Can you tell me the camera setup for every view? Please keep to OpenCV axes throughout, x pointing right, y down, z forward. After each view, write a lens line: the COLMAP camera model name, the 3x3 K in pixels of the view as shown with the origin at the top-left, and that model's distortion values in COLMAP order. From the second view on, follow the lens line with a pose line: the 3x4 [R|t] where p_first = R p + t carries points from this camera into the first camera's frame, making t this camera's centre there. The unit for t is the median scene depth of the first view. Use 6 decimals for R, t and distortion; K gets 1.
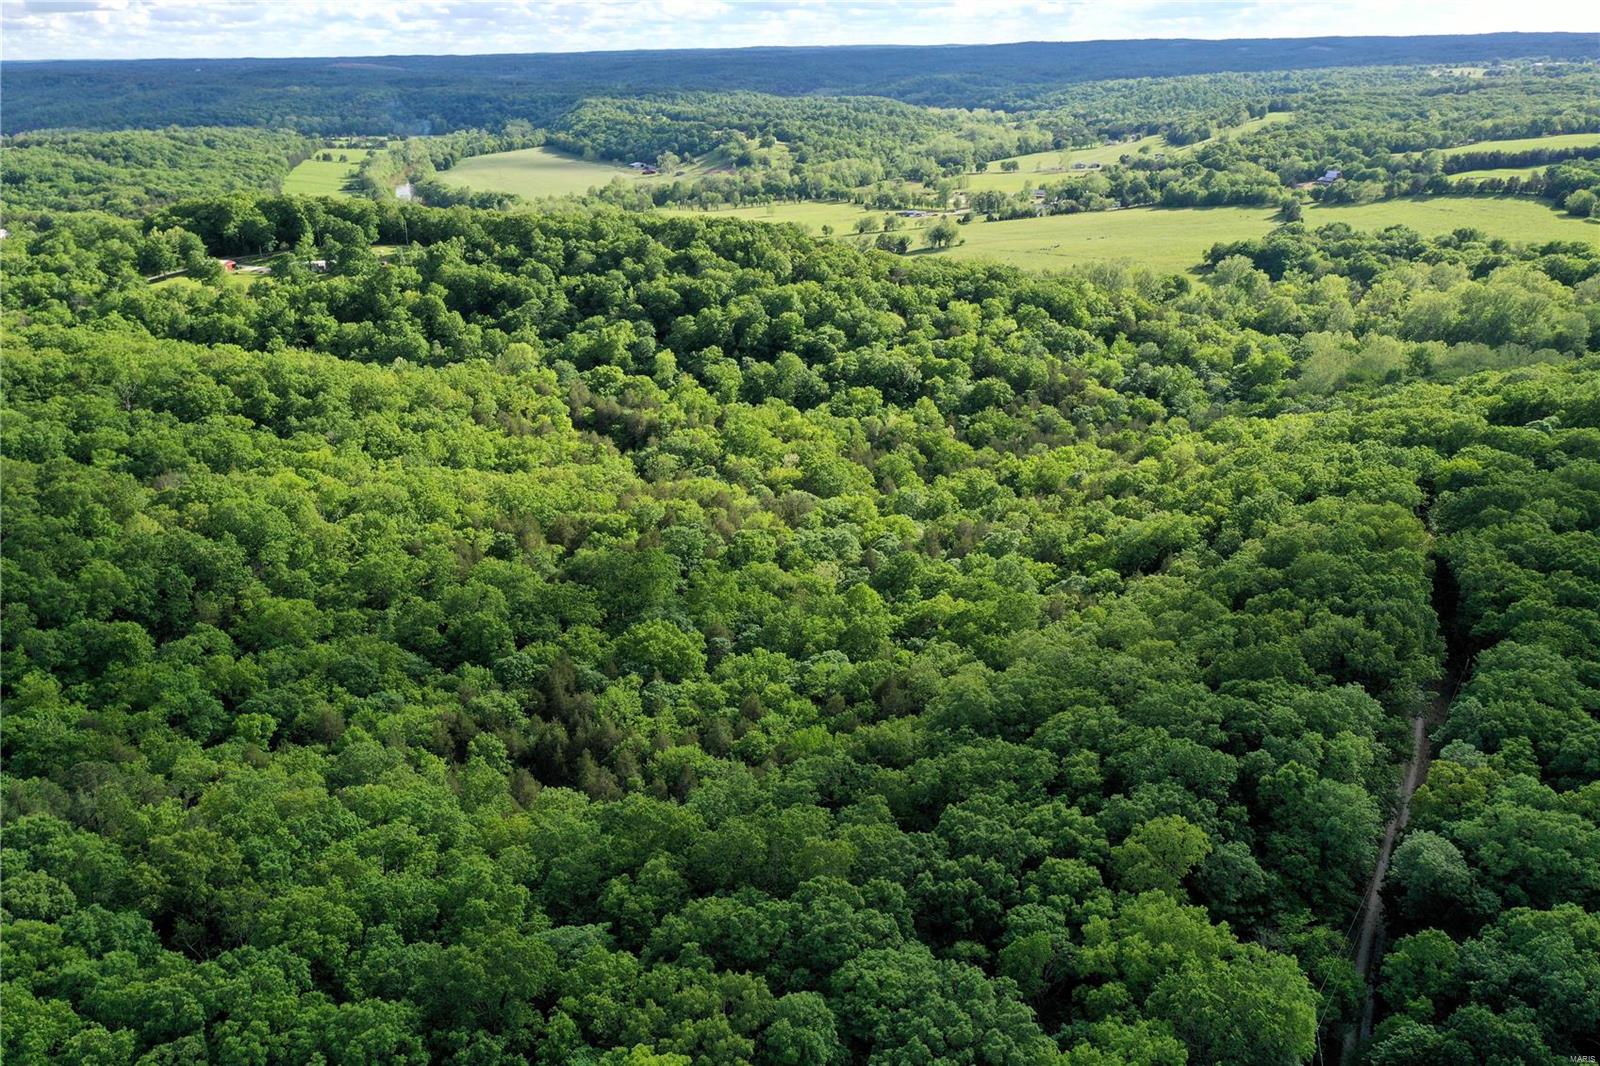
lens RADIAL K [[1278.0, 0, 803.9], [0, 1278.0, 537.2], [0, 0, 1]] dist [0.010403, 0.007735]
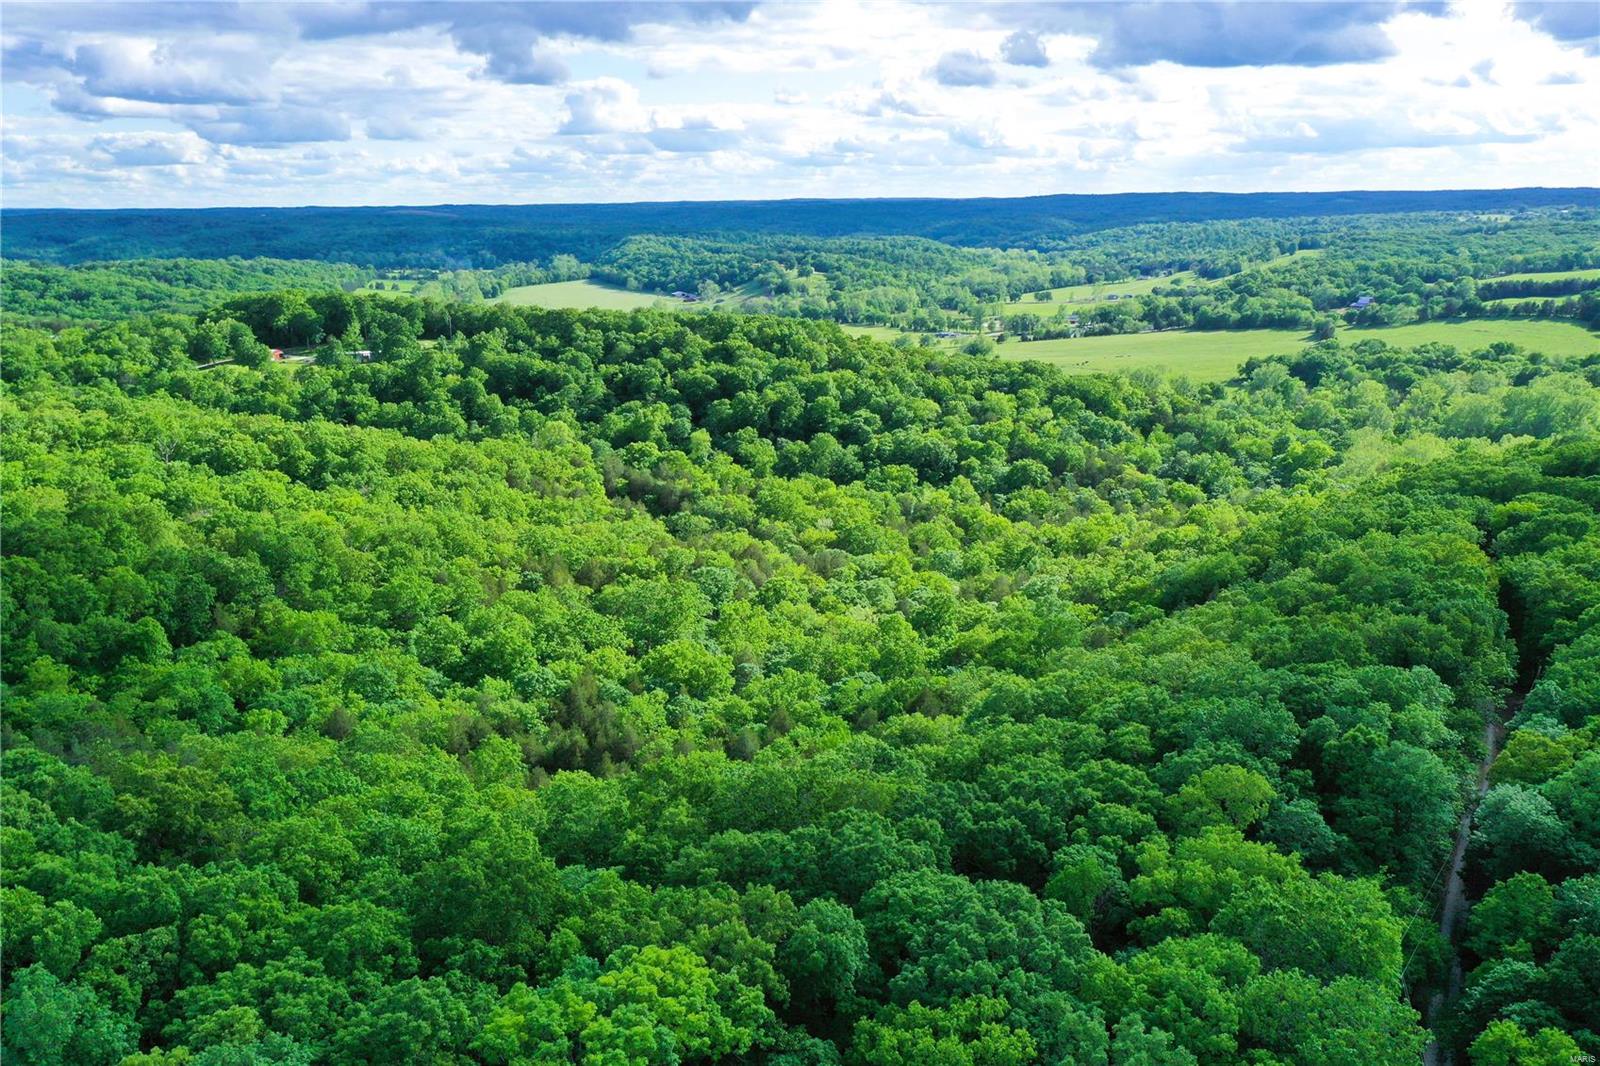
lens RADIAL K [[1278.0, 0, 803.9], [0, 1278.0, 537.2], [0, 0, 1]] dist [0.010403, 0.007735]
pose [[0.999567, 0.012051, -0.026842, 0.000352], [-0.014887, 0.994028, -0.108110, 0.042370], [0.025378, 0.108462, 0.993777, 0.014637]]
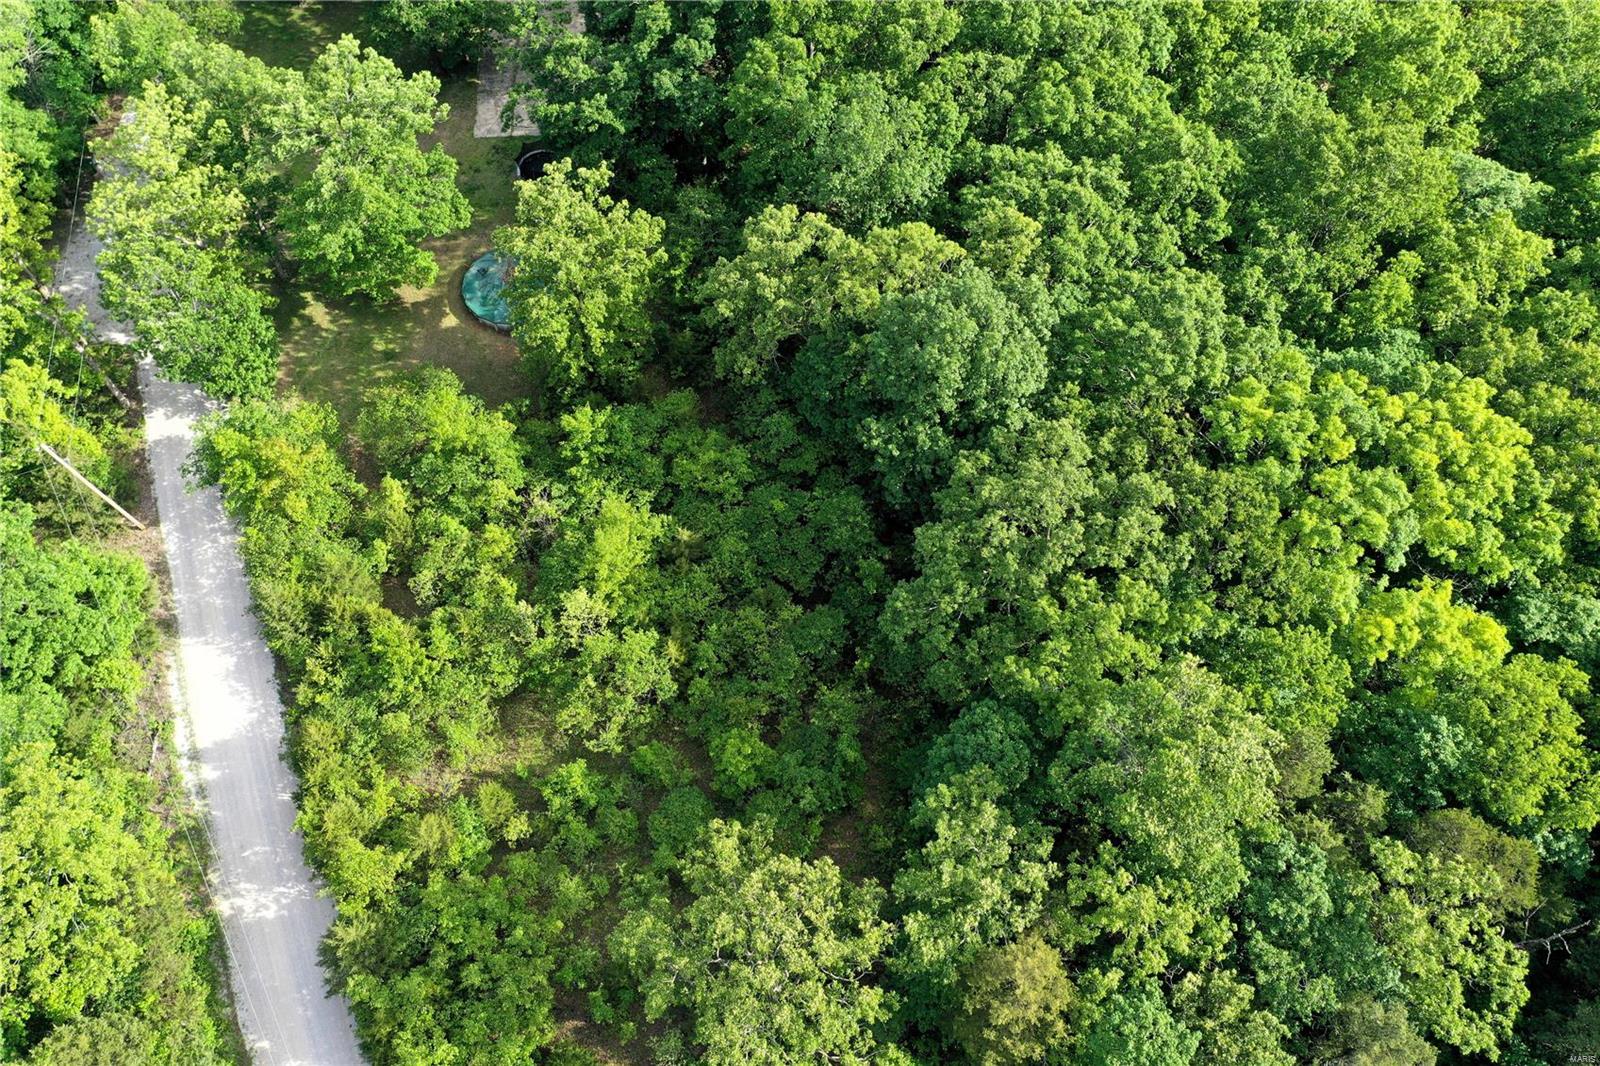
lens RADIAL K [[1278.0, 0, 803.9], [0, 1278.0, 537.2], [0, 0, 1]] dist [0.010403, 0.007735]
pose [[0.685967, 0.624353, -0.373675, -0.013641], [-0.237492, 0.677538, 0.696089, 0.010900], [0.687784, -0.388749, 0.613048, 0.058030]]
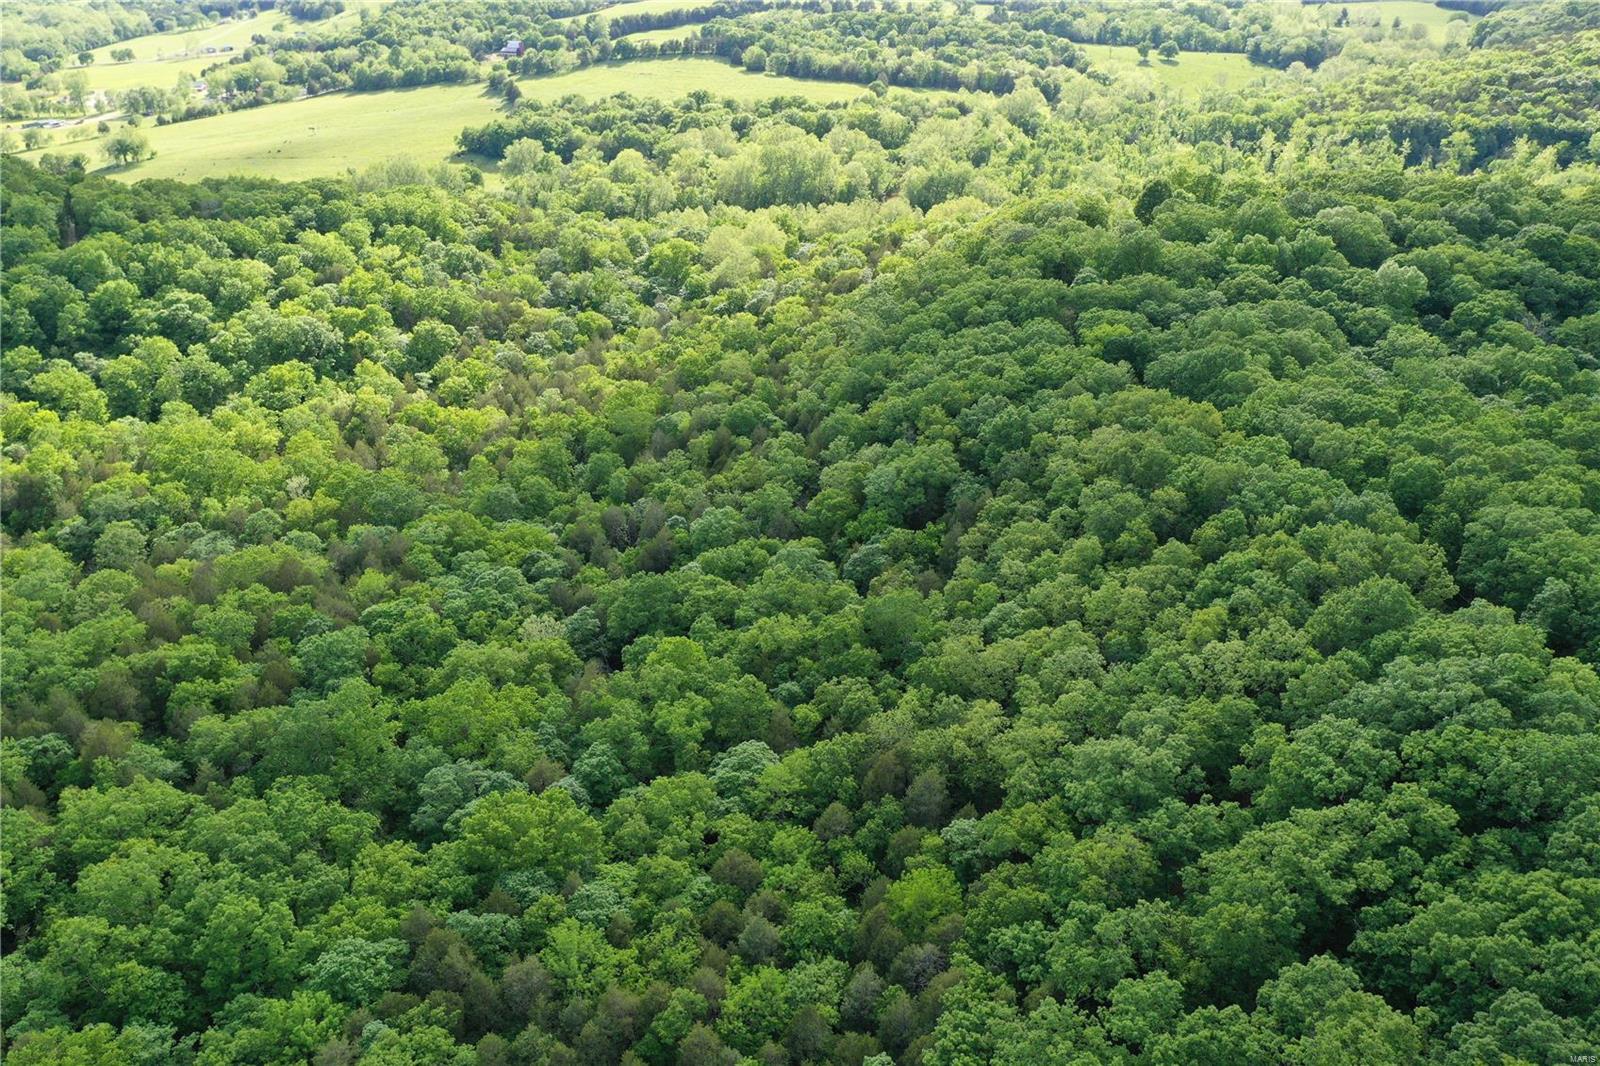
lens RADIAL K [[1278.4, 0, 802.8], [0, 1278.4, 532.3], [0, 0, 1]] dist [0.023044, -0.011560]
pose [[0.782834, -0.273689, 0.558808, -0.152067], [0.225318, 0.961809, 0.155420, -0.062617], [-0.580003, 0.004241, 0.814603, 0.172388]]
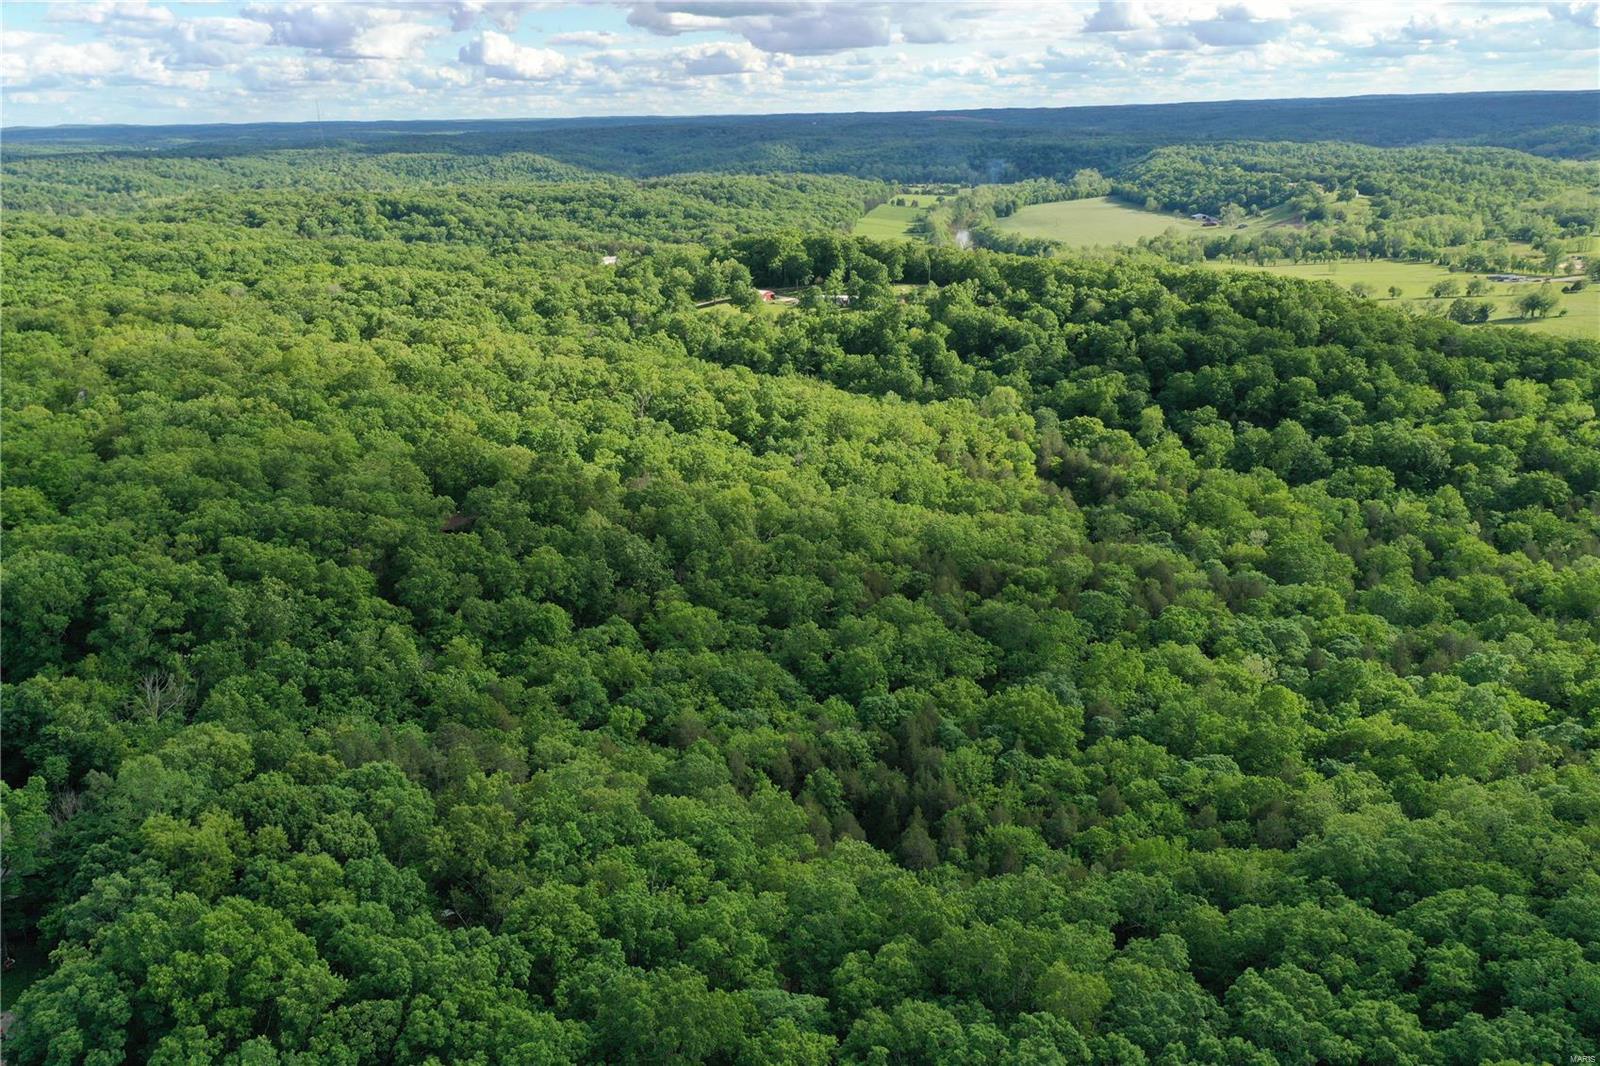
lens RADIAL K [[1276.5, 0, 803.8], [0, 1276.5, 538.3], [0, 0, 1]] dist [0.021375, 0.001156]
pose [[0.909413, 0.128319, -0.395604, 0.041391], [-0.142288, 0.989807, -0.006036, -0.006037], [0.390797, 0.061779, 0.918401, 0.030032]]
